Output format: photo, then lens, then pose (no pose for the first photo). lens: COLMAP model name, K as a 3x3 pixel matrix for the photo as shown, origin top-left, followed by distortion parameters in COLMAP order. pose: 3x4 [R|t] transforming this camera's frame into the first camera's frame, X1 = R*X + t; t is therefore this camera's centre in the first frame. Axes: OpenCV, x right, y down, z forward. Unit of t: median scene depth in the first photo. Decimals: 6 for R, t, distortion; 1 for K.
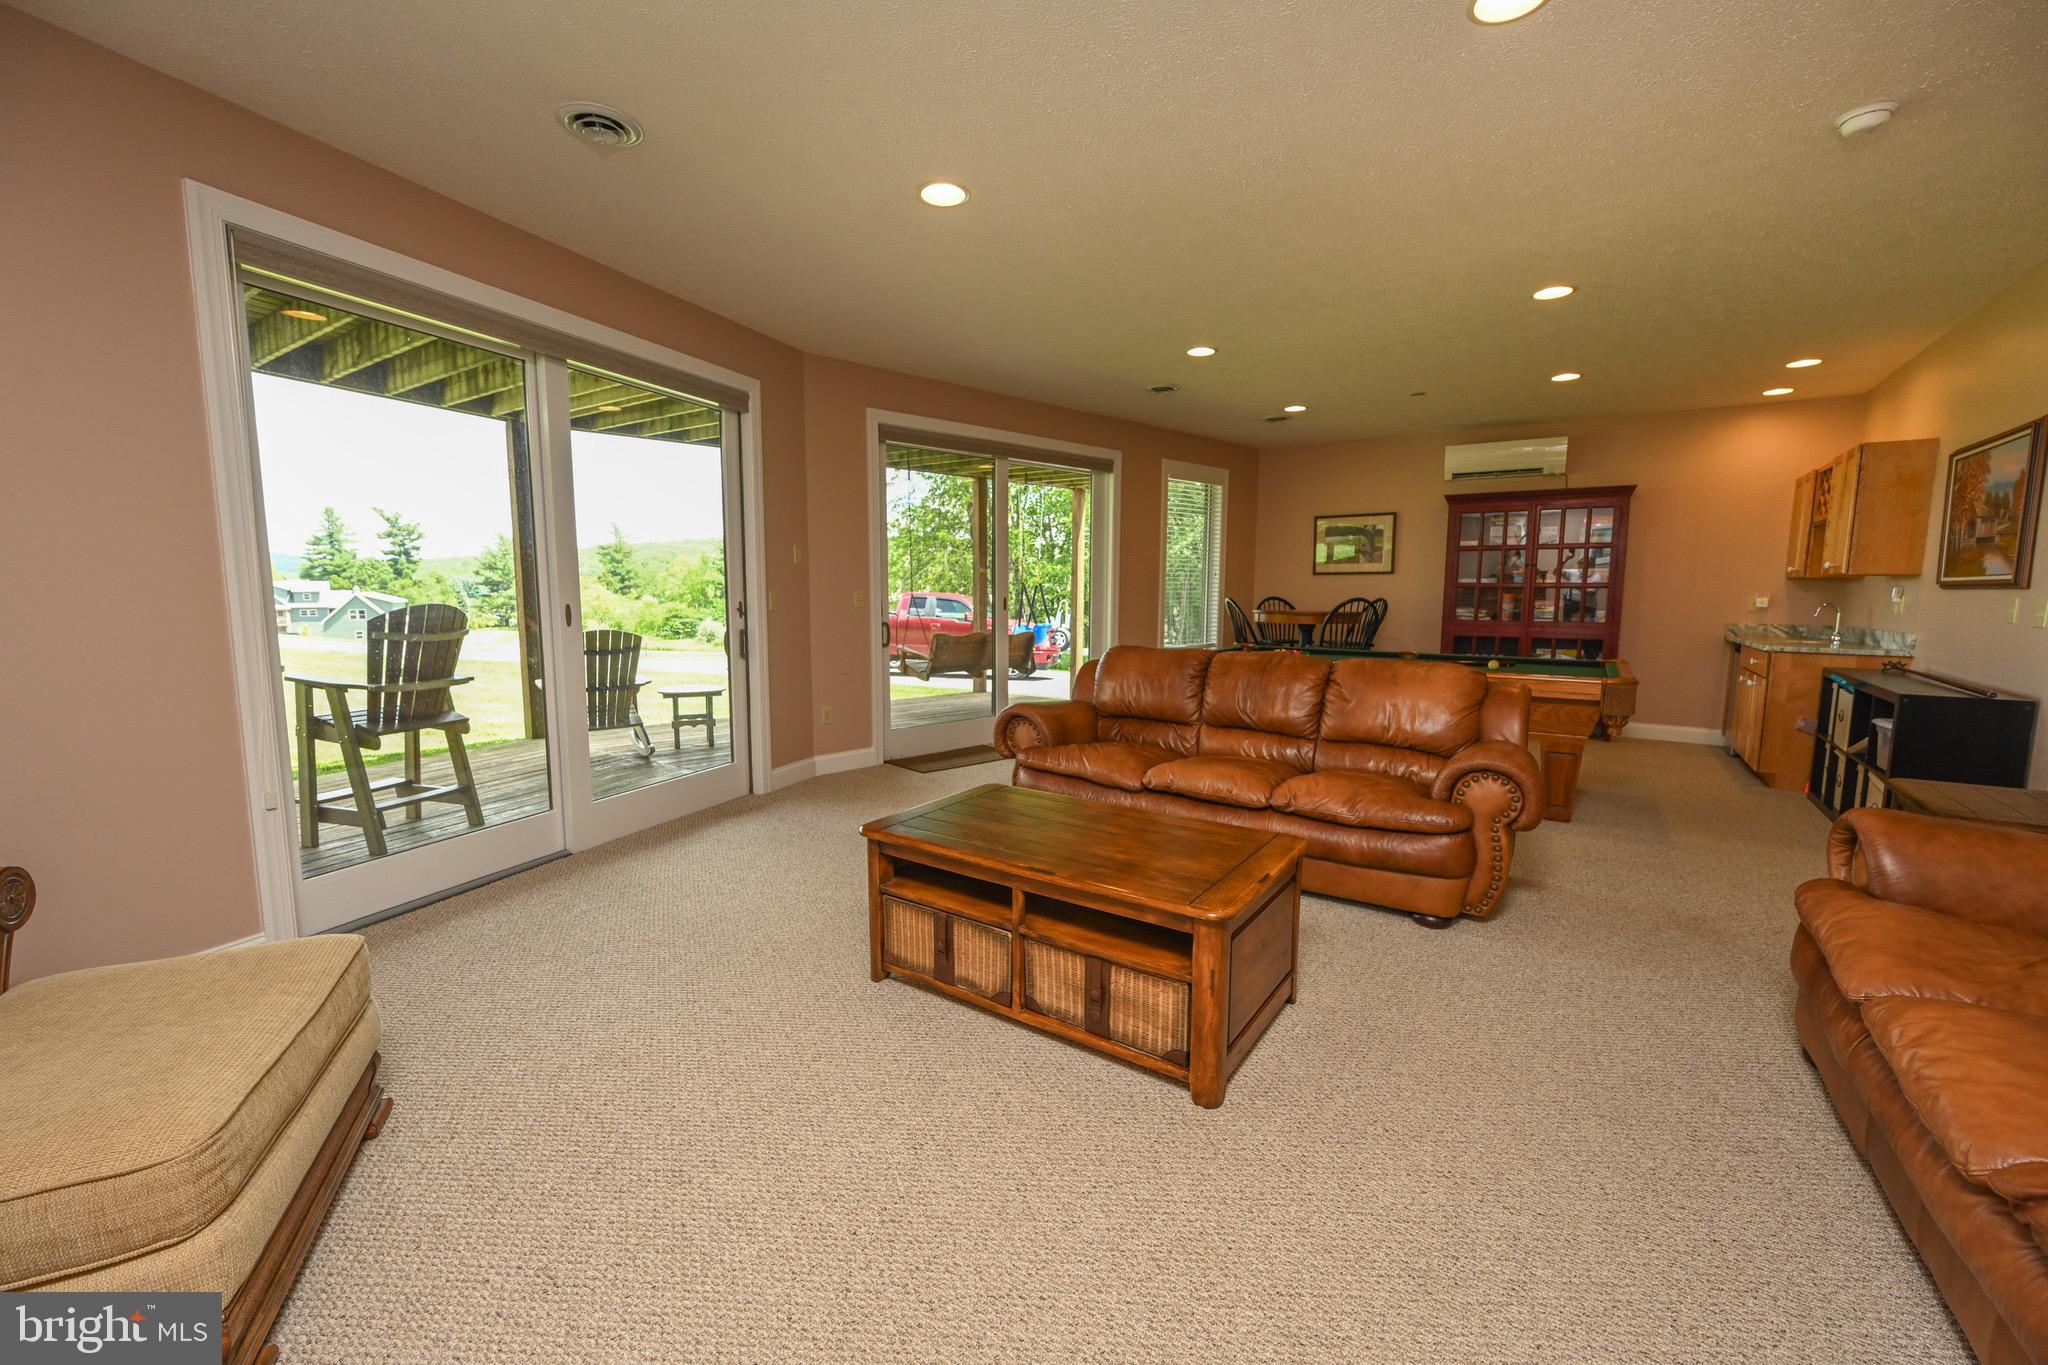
lens RADIAL K [[825.0, 0, 1027.5], [0, 825.0, 688.4], [0, 0, 1]] dist [0.000389, -0.000158]
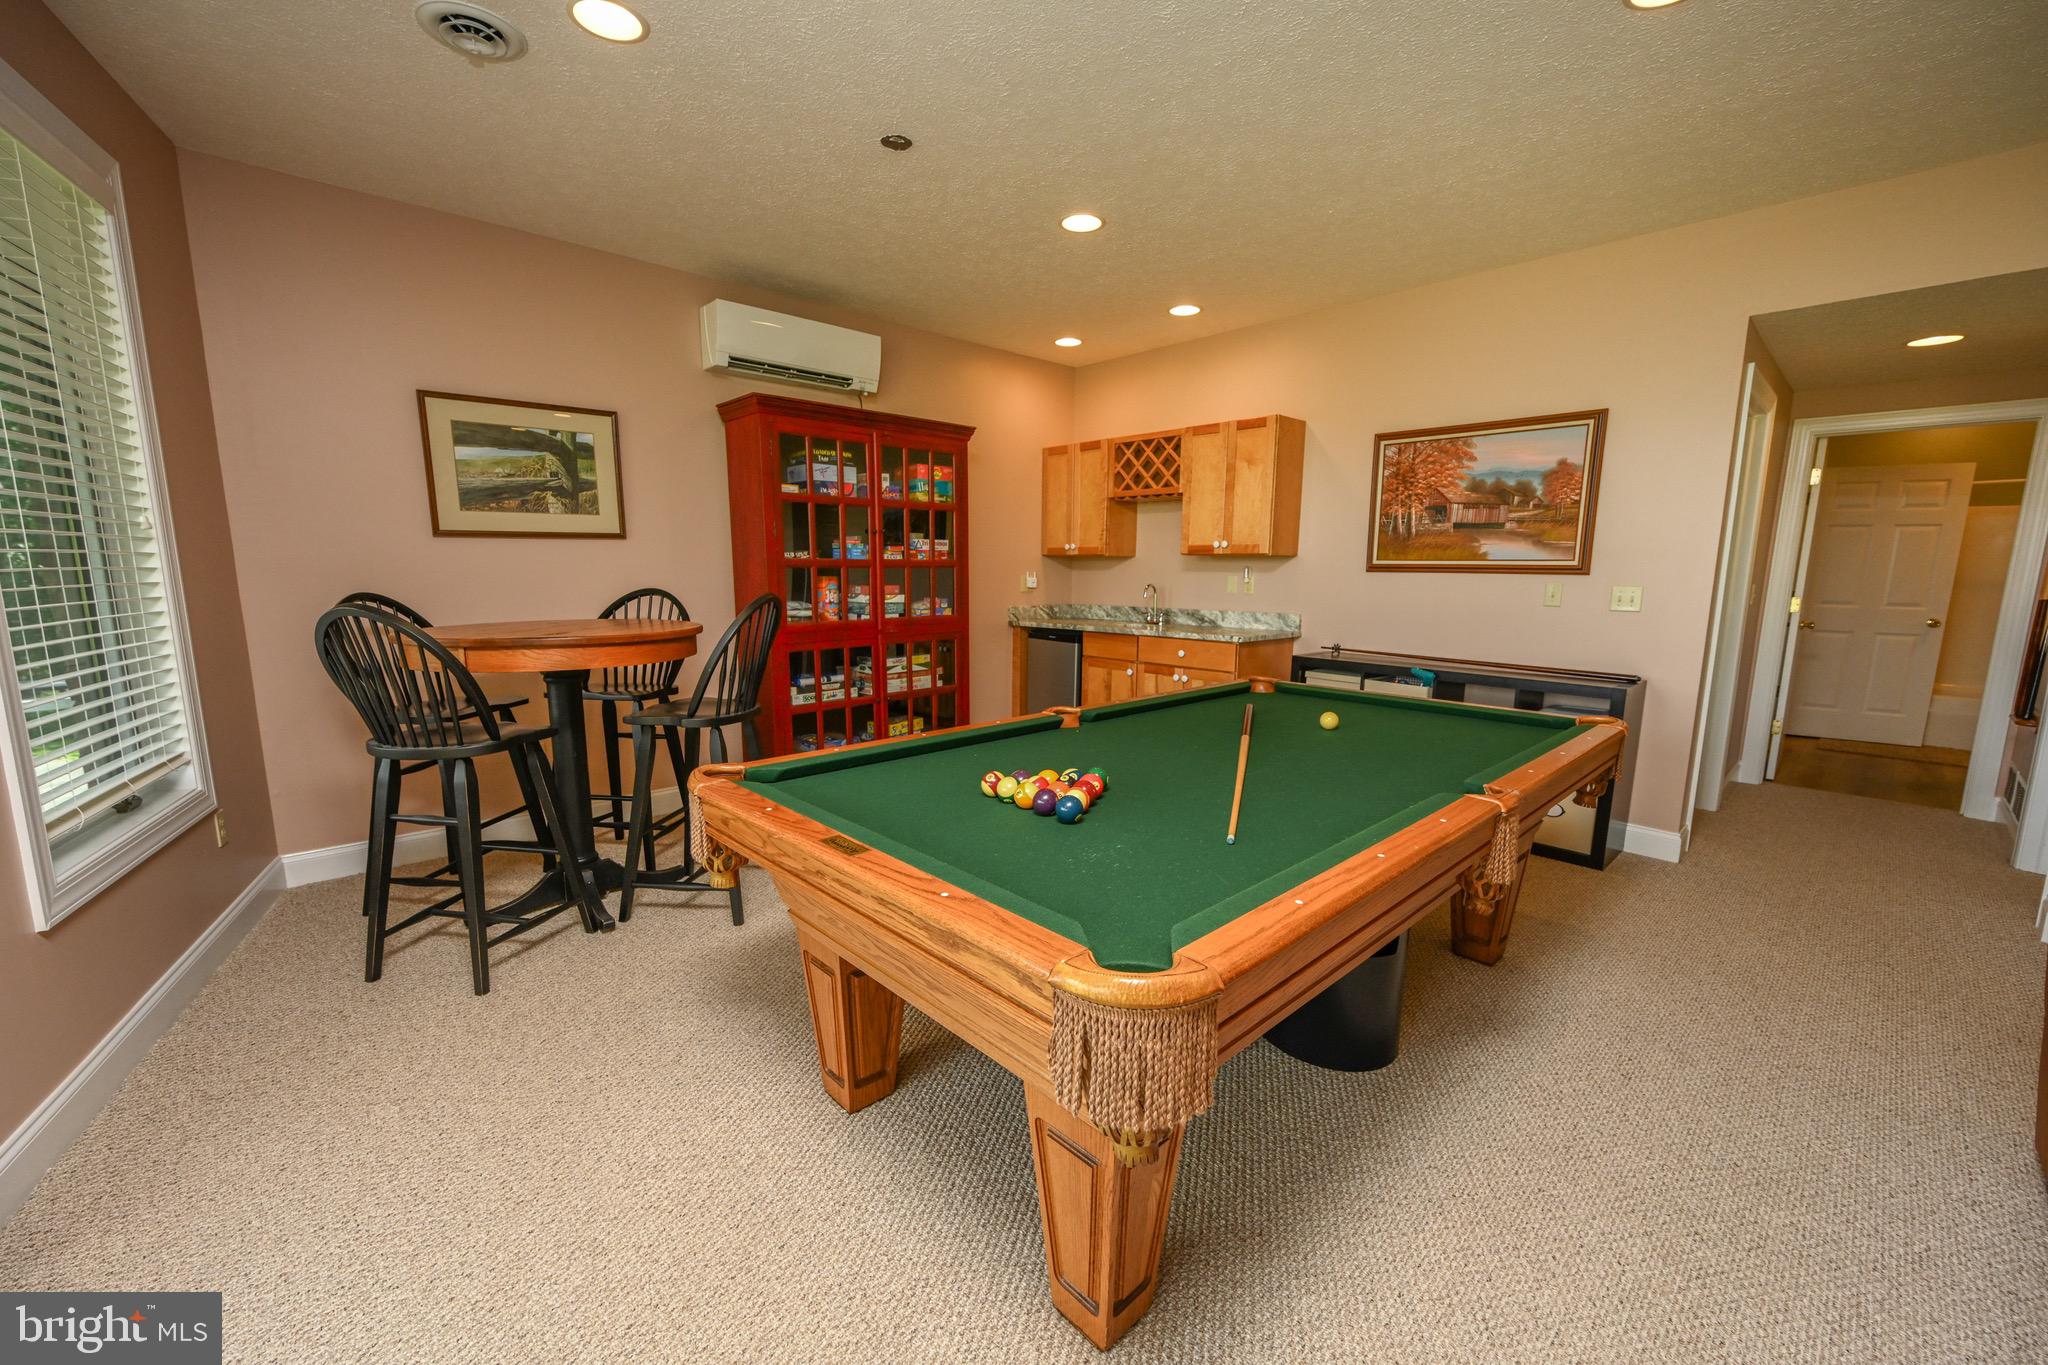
lens RADIAL K [[808.2, 0, 1019.5], [0, 808.2, 693.0], [0, 0, 1]] dist [-0.000281, -0.000279]
pose [[0.222402, -0.159622, 0.961799, 0.010325], [0.111440, 0.984203, 0.137572, -0.092806], [-0.968565, 0.076586, 0.236677, 0.701273]]
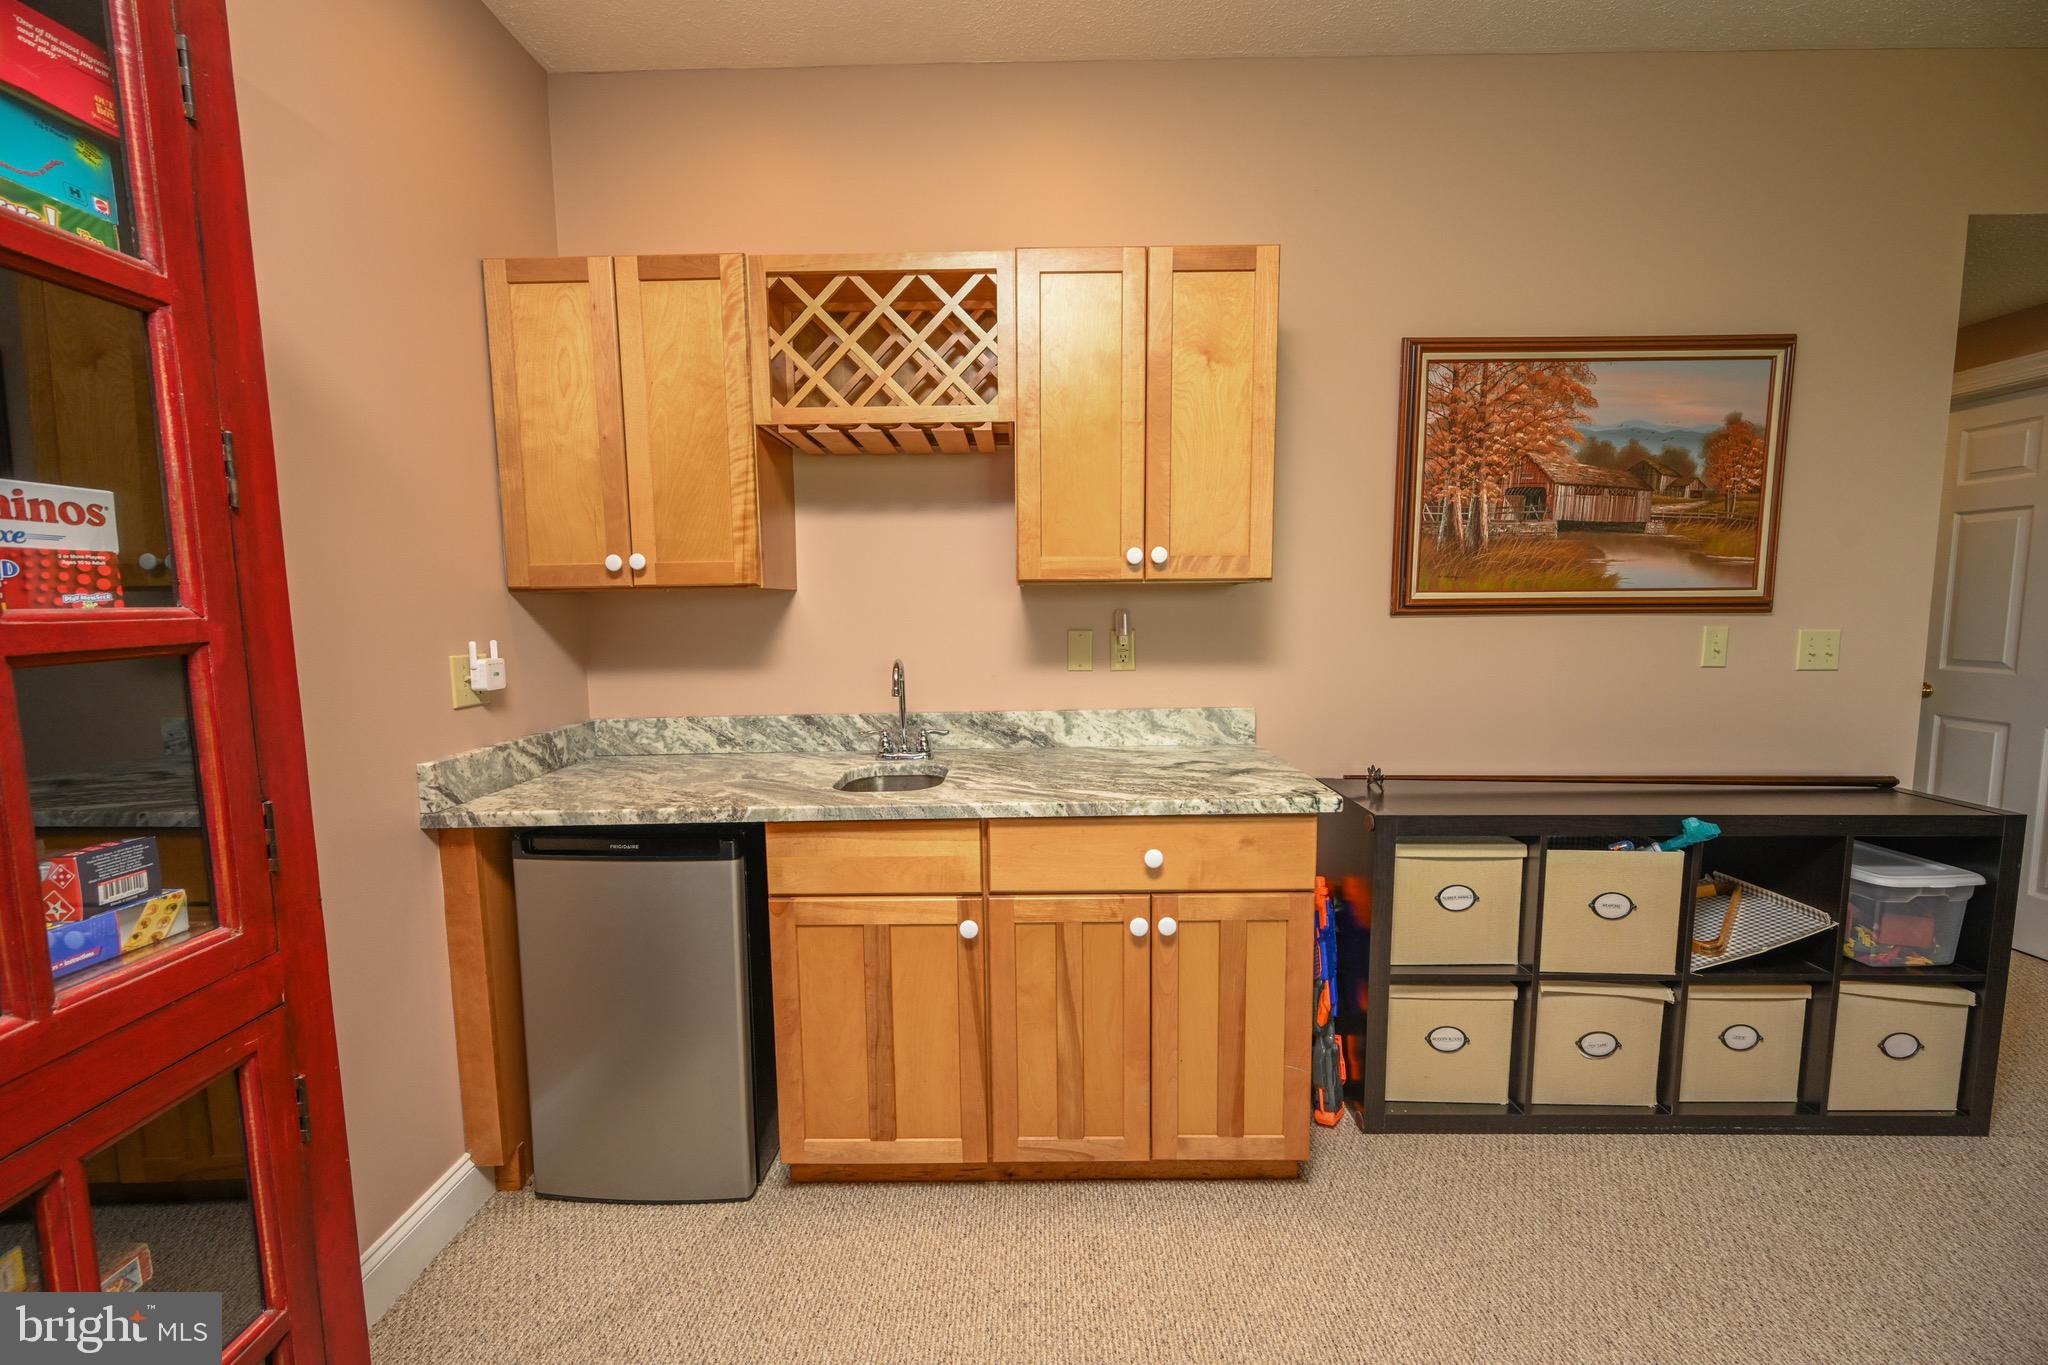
lens RADIAL K [[812.1, 0, 1024.5], [0, 812.1, 685.9], [0, 0, 1]] dist [-0.000831, -0.000120]
pose [[-0.555568, -0.086845, 0.826923, 0.478804], [0.104656, 0.979317, 0.173162, -0.110583], [-0.824858, 0.182746, -0.534988, 0.862571]]
